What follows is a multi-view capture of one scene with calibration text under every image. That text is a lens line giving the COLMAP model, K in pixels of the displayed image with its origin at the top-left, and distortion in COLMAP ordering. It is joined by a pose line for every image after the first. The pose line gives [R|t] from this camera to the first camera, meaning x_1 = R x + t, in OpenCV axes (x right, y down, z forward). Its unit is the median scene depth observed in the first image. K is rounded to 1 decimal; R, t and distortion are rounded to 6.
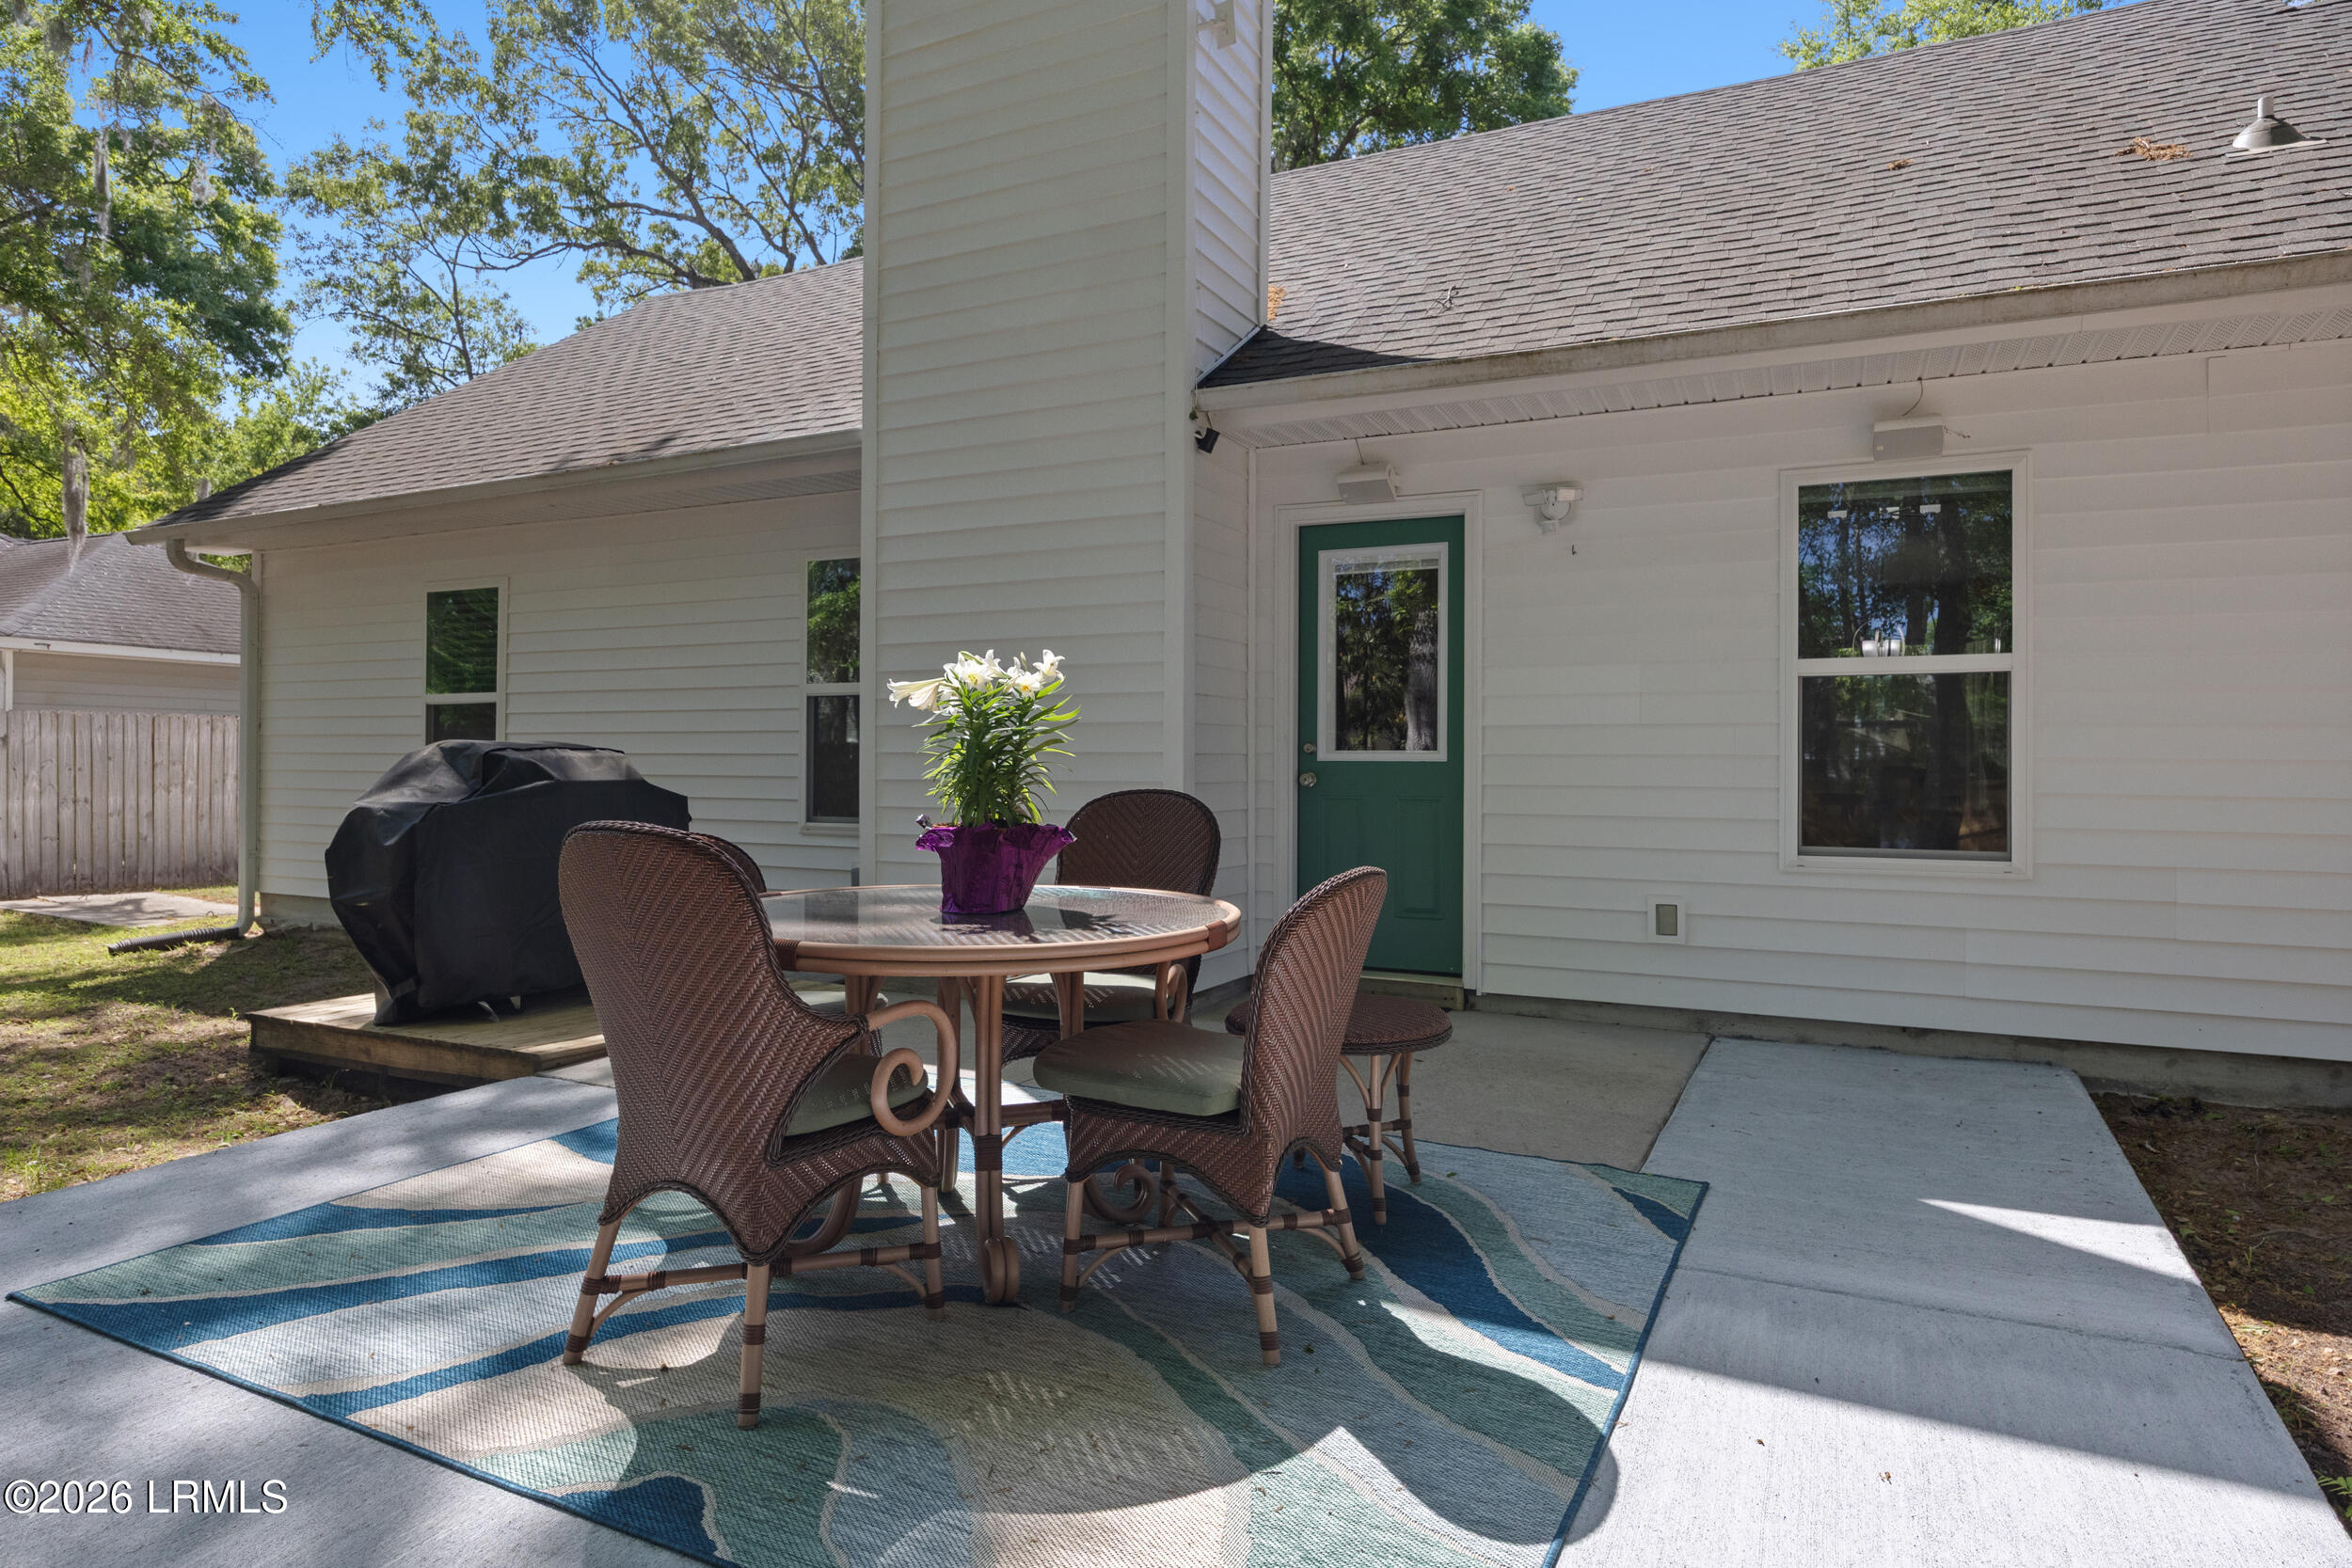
lens RADIAL K [[1361.4, 0, 1199.9], [0, 1361.4, 748.0], [0, 0, 1]] dist [0.000076, -0.000031]
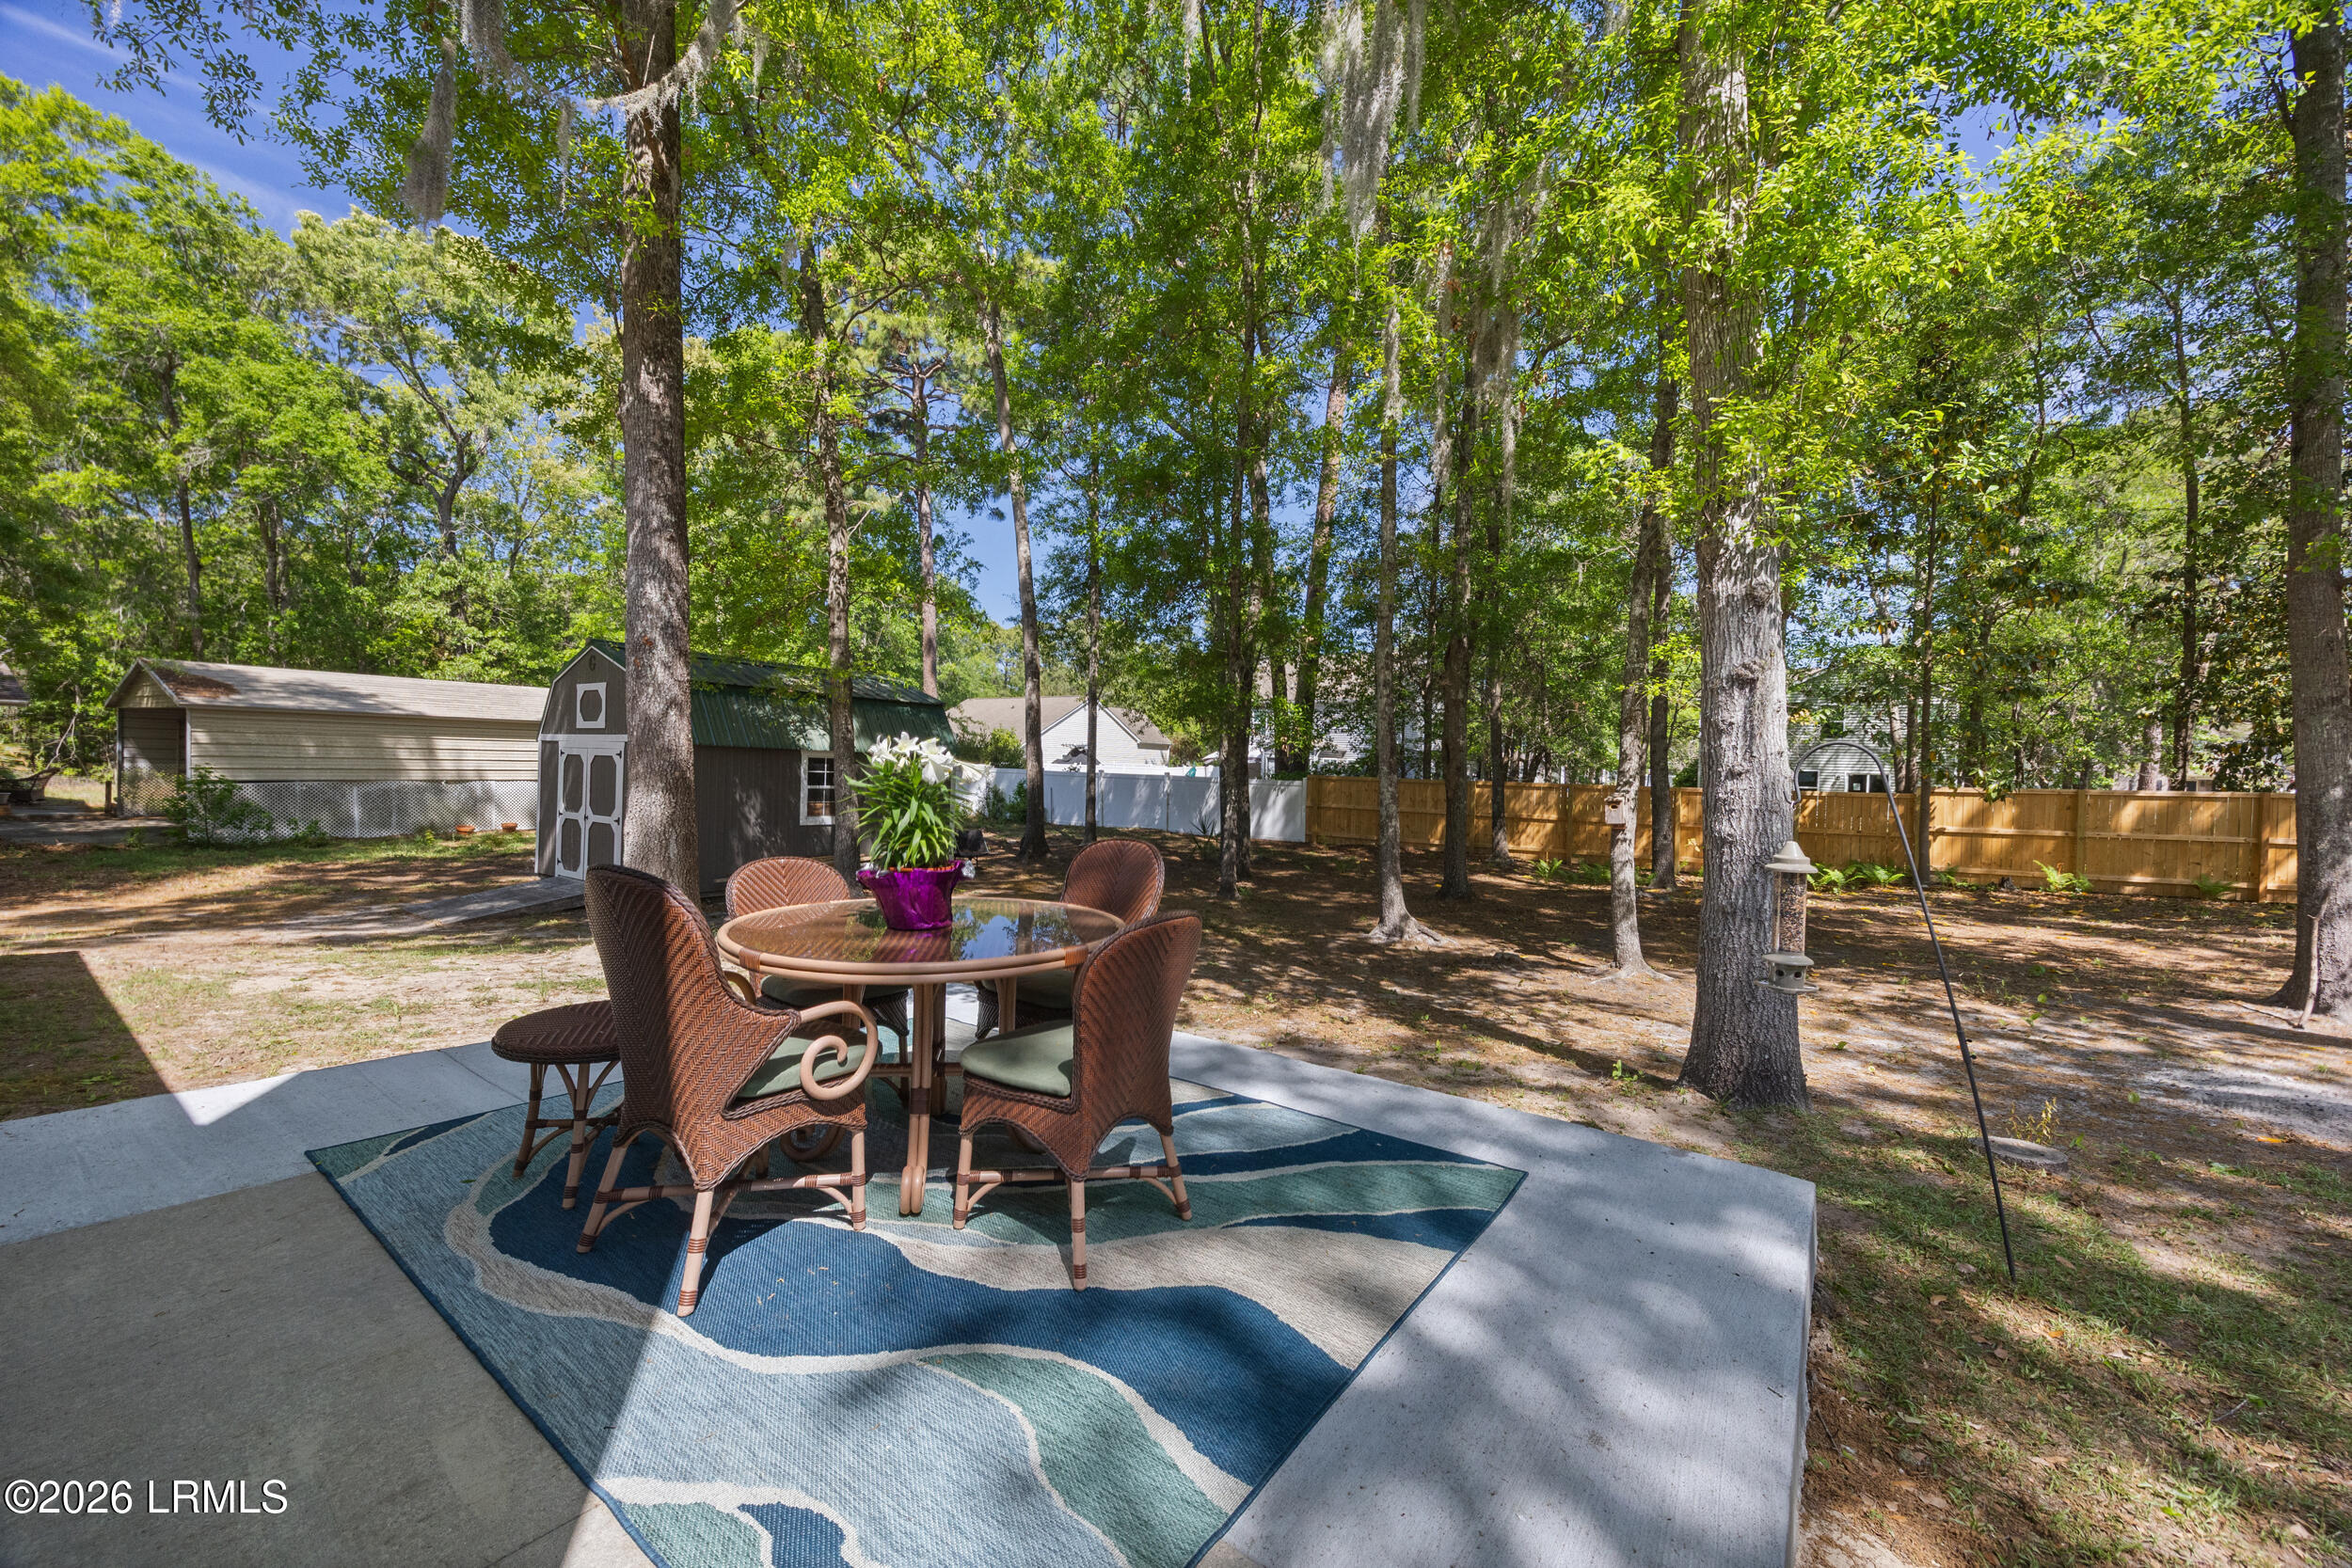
lens RADIAL K [[898.3, 0, 1176.0], [0, 898.3, 784.0], [0, 0, 1]] dist [0.000645, 0.000106]
pose [[-0.989218, -0.010981, 0.146039, -0.316040], [-0.012246, 0.999895, -0.007769, -0.014843], [-0.145938, -0.009474, -0.989248, 1.011995]]
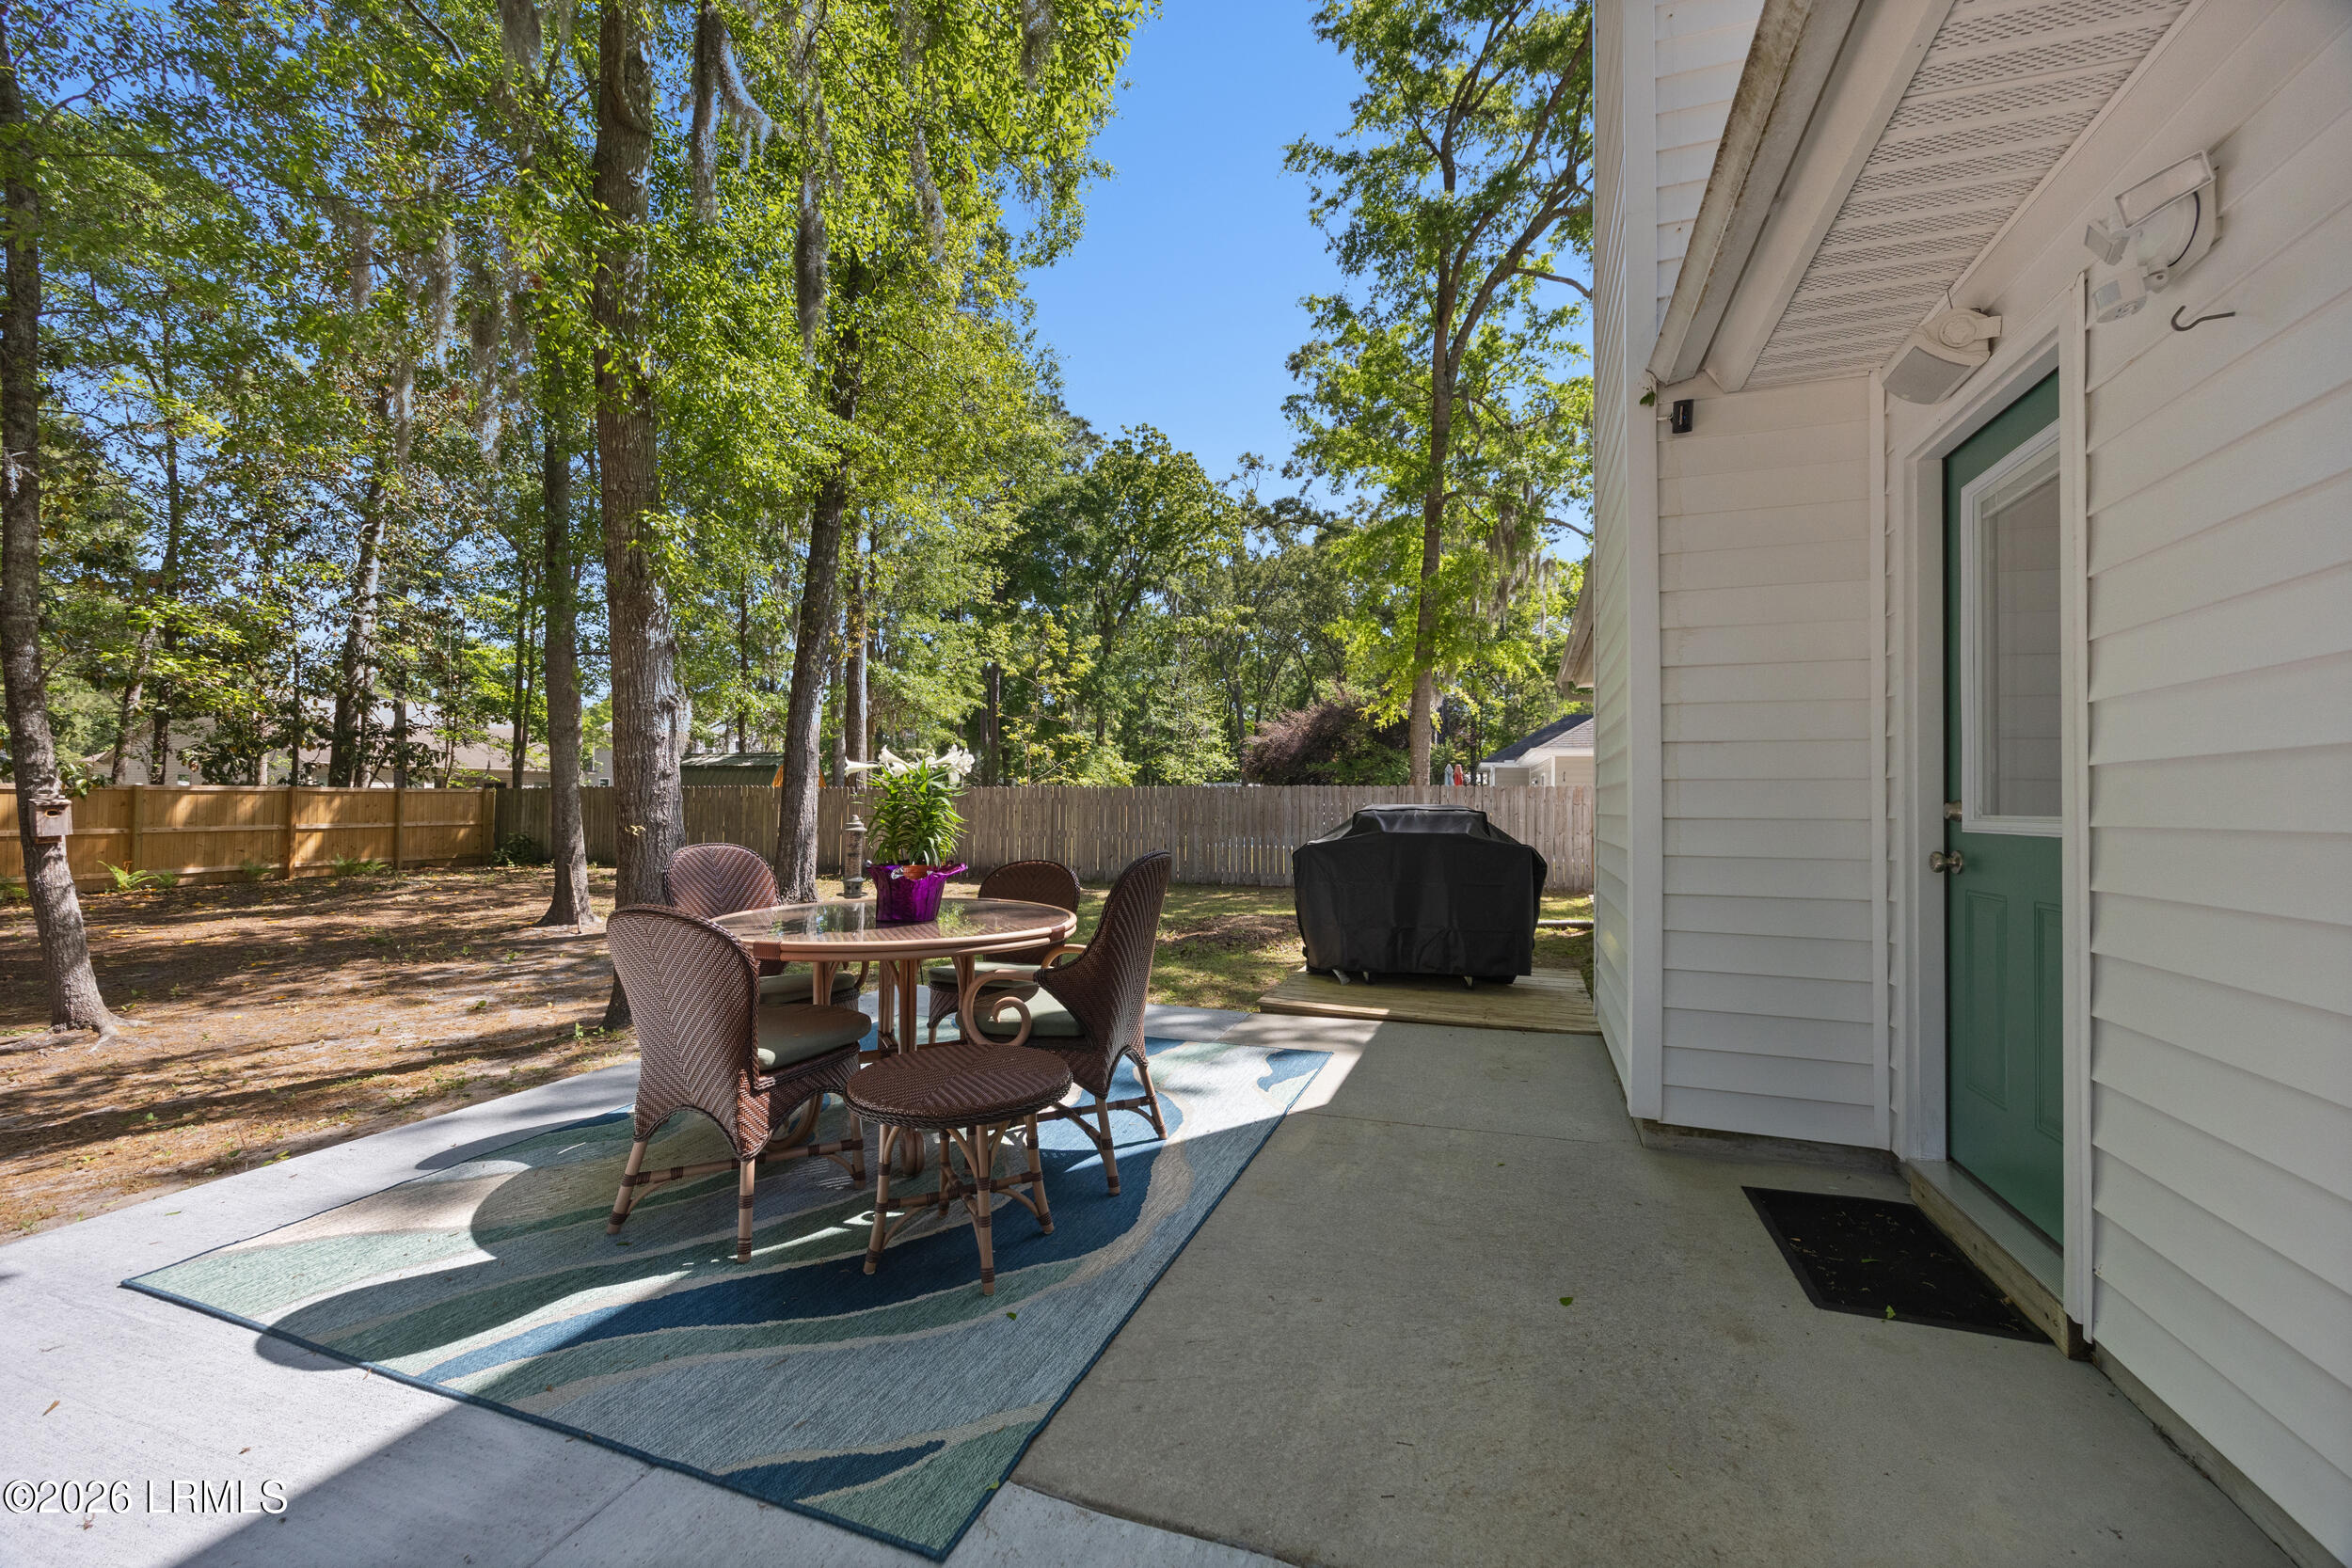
lens RADIAL K [[898.3, 0, 1176.0], [0, 898.3, 784.0], [0, 0, 1]] dist [0.000645, 0.000106]
pose [[0.120357, -0.004390, -0.992721, 0.468996], [0.010190, 0.999943, -0.003186, -0.015988], [0.992678, -0.009732, 0.120395, 0.628078]]
